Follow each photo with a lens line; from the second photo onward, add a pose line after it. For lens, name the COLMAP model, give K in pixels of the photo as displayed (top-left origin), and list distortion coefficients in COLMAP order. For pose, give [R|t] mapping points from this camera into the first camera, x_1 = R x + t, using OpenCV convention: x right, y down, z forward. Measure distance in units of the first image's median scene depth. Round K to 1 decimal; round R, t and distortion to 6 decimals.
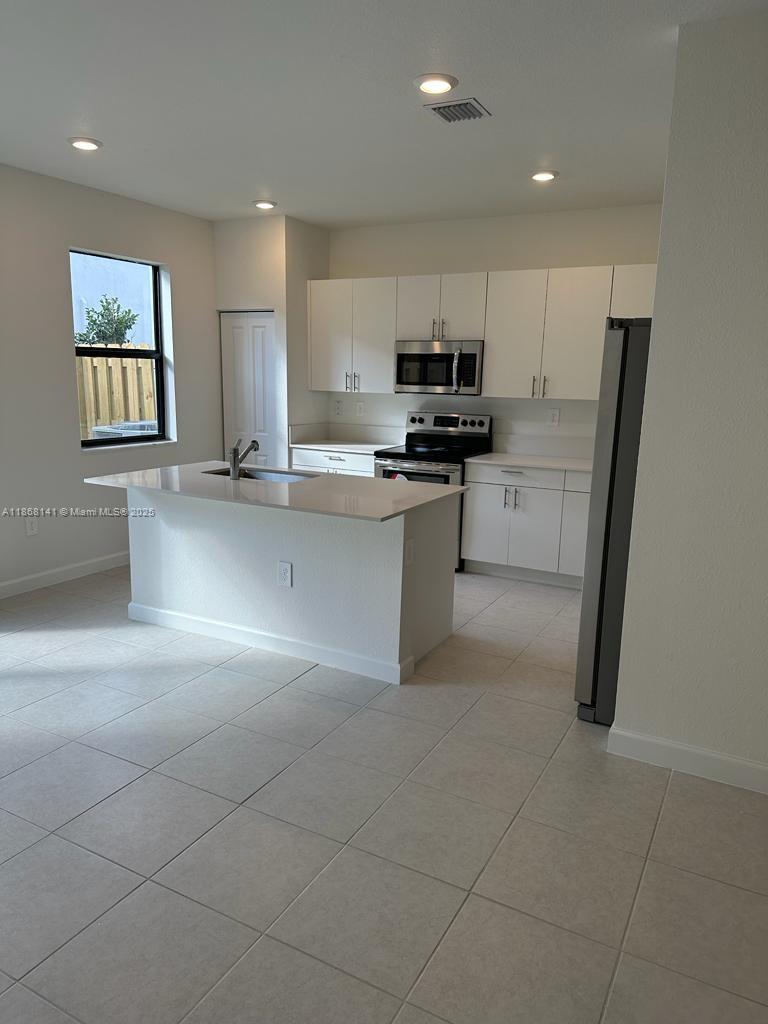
lens RADIAL K [[735.4, 0, 378.8], [0, 735.4, 519.8], [0, 0, 1]] dist [0.070015, -0.053878]
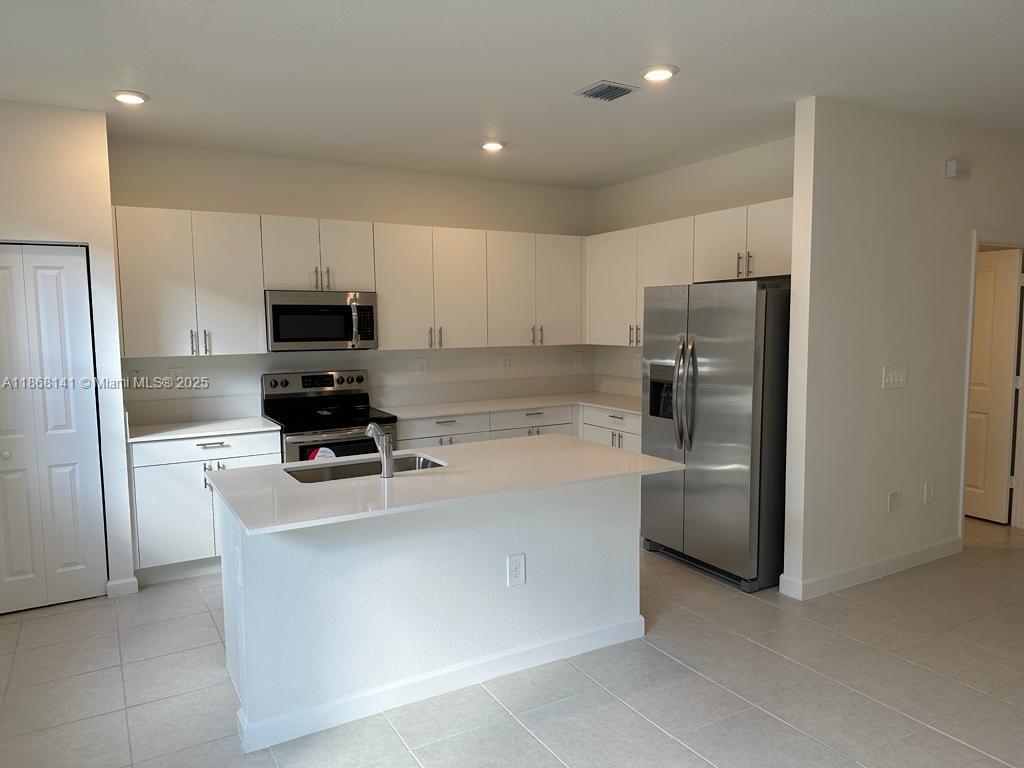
lens RADIAL K [[735.4, 0, 501.0], [0, 735.4, 392.1], [0, 0, 1]] dist [0.070015, -0.053878]
pose [[0.495880, -0.111700, 0.861177, -0.568607], [0.191563, 0.981333, 0.016980, -0.096324], [-0.846999, 0.156550, 0.508021, 0.382778]]
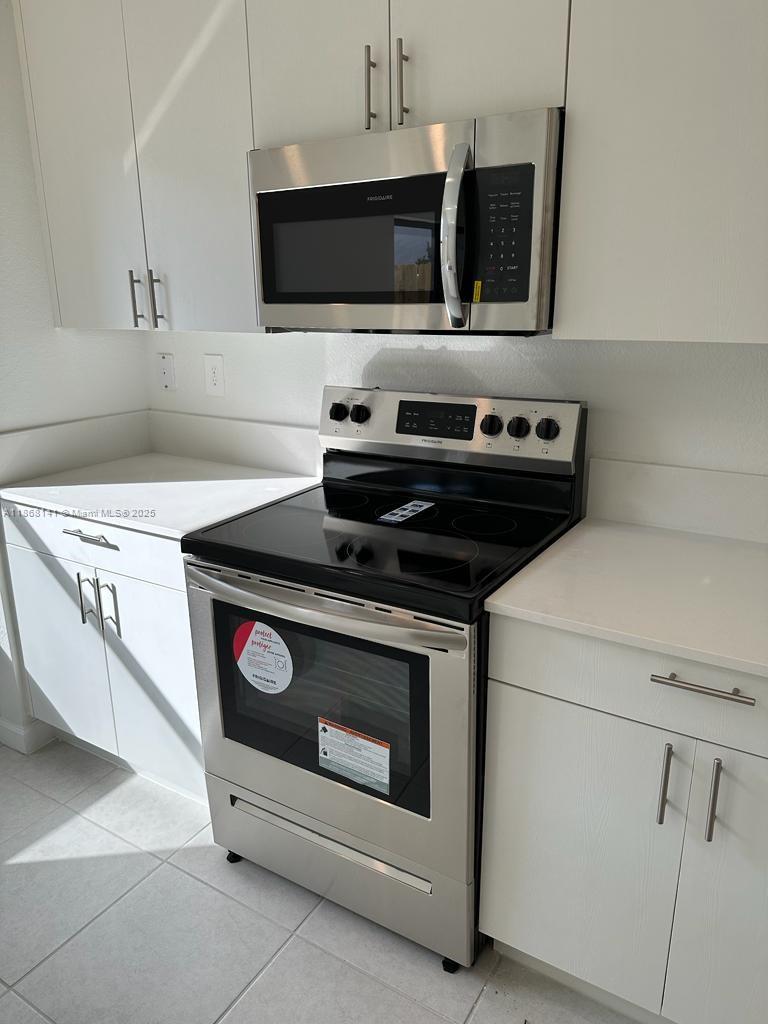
lens RADIAL K [[735.4, 0, 383.4], [0, 735.4, 504.8], [0, 0, 1]] dist [0.070015, -0.053878]
pose [[0.998078, -0.016626, -0.059691, 0.089980], [0.020913, 0.997191, 0.071919, -0.123015], [0.058327, -0.073029, 0.995623, 0.699186]]
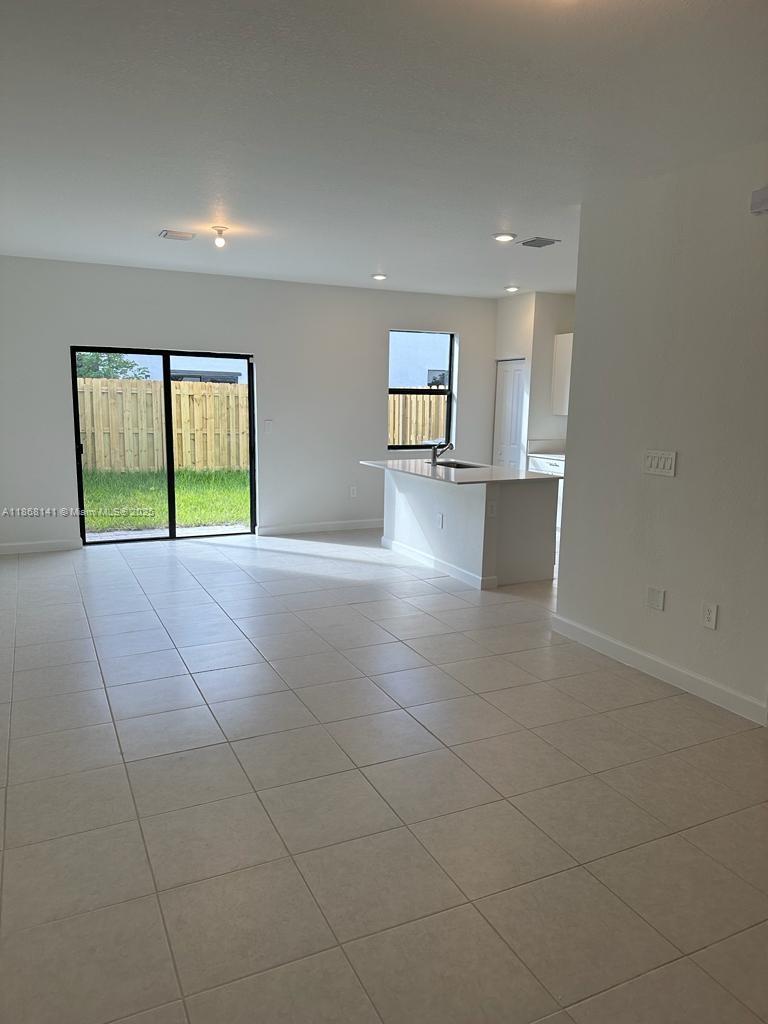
lens RADIAL K [[735.4, 0, 380.6], [0, 735.4, 518.0], [0, 0, 1]] dist [0.070015, -0.053878]
pose [[0.811974, 0.080629, -0.578098, 0.494215], [-0.110526, 0.993734, -0.016643, 0.075312], [0.573133, 0.077408, 0.815798, -0.293347]]
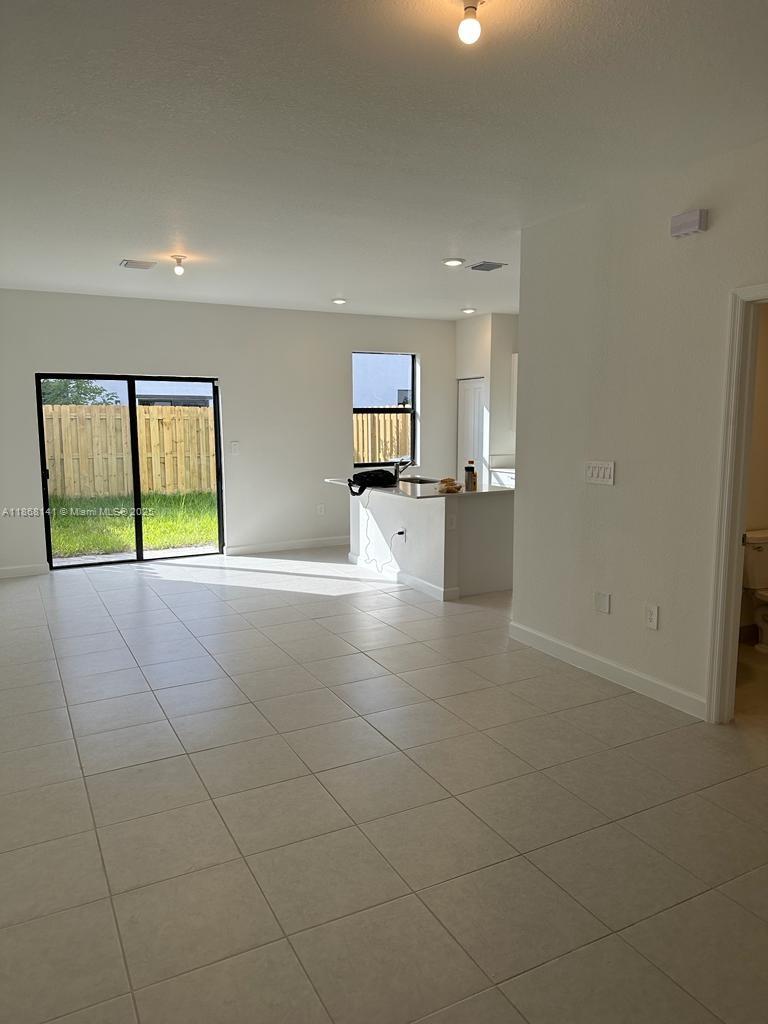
lens RADIAL K [[735.4, 0, 380.7], [0, 735.4, 512.8], [0, 0, 1]] dist [0.070015, -0.053878]
pose [[0.829908, 0.039686, -0.556486, 0.528902], [-0.083330, 0.995095, -0.053306, 0.079983], [0.551641, 0.090611, 0.829145, -0.300282]]
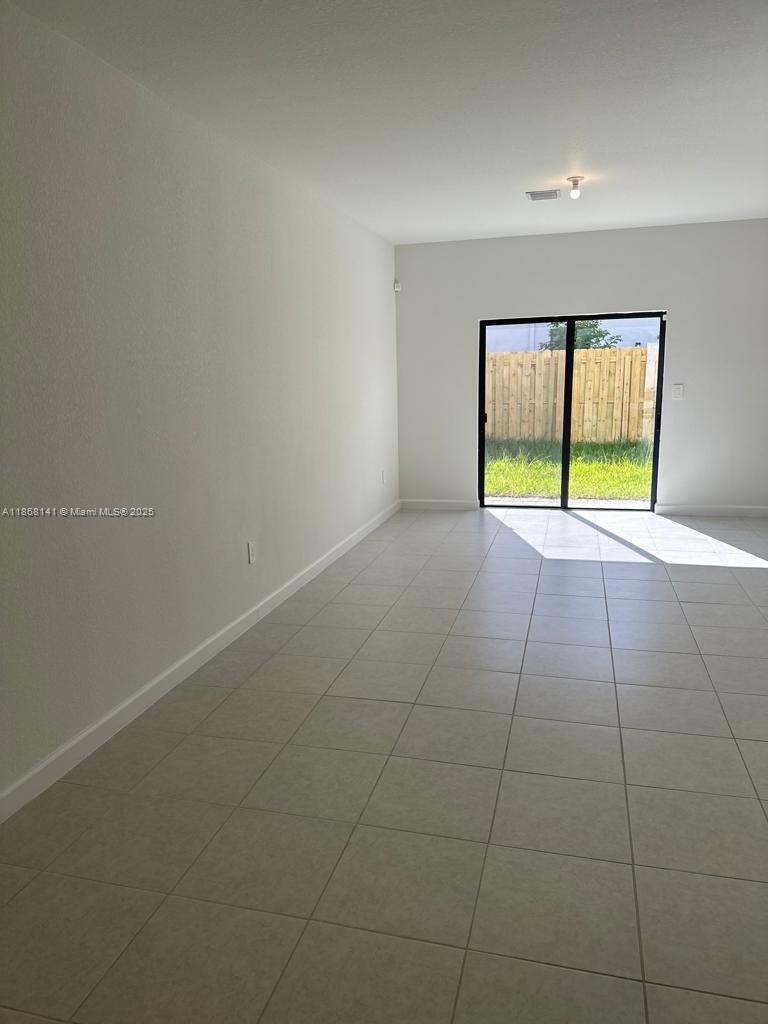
lens RADIAL K [[735.4, 0, 377.5], [0, 735.4, 507.9], [0, 0, 1]] dist [0.070015, -0.053878]
pose [[0.227592, 0.144456, -0.962982, 0.609052], [-0.163606, 0.980549, 0.108425, 0.042325], [0.959914, 0.132873, 0.246799, -0.062036]]
